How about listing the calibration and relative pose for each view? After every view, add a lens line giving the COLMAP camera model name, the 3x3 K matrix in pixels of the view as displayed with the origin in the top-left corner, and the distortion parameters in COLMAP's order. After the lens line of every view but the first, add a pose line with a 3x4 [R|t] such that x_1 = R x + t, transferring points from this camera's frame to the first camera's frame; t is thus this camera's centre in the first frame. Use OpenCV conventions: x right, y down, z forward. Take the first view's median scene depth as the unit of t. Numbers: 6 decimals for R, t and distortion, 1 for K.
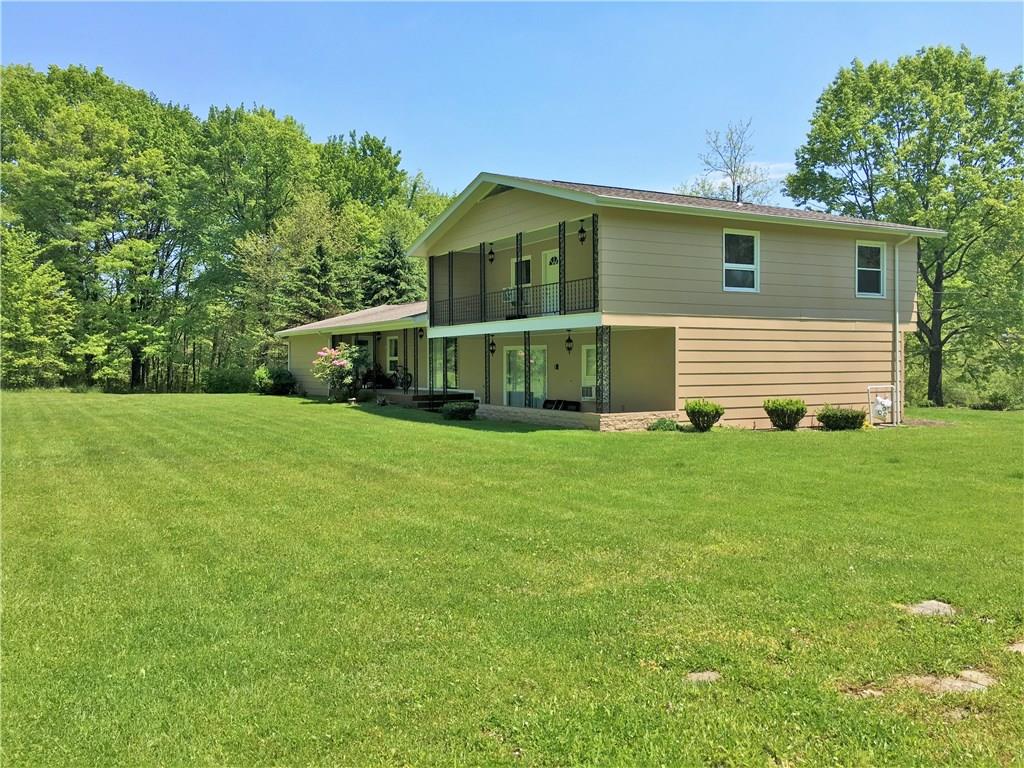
lens RADIAL K [[911.2, 0, 512.0], [0, 911.2, 384.0], [0, 0, 1]] dist [0.001322, 0.000539]
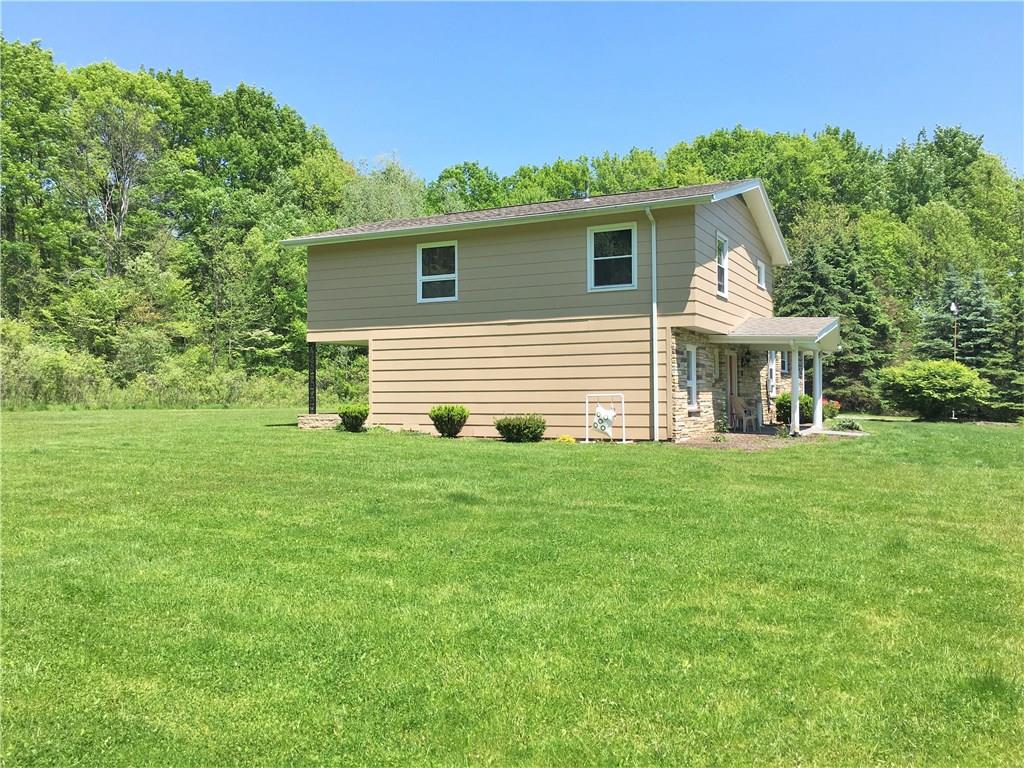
lens RADIAL K [[860.5, 0, 512.0], [0, 860.5, 384.0], [0, 0, 1]] dist [0.004722, 0.002654]
pose [[0.555748, -0.003660, -0.831342, 1.095888], [-0.010227, 0.999885, -0.011238, 0.002317], [0.831288, 0.014748, 0.555647, 0.522881]]
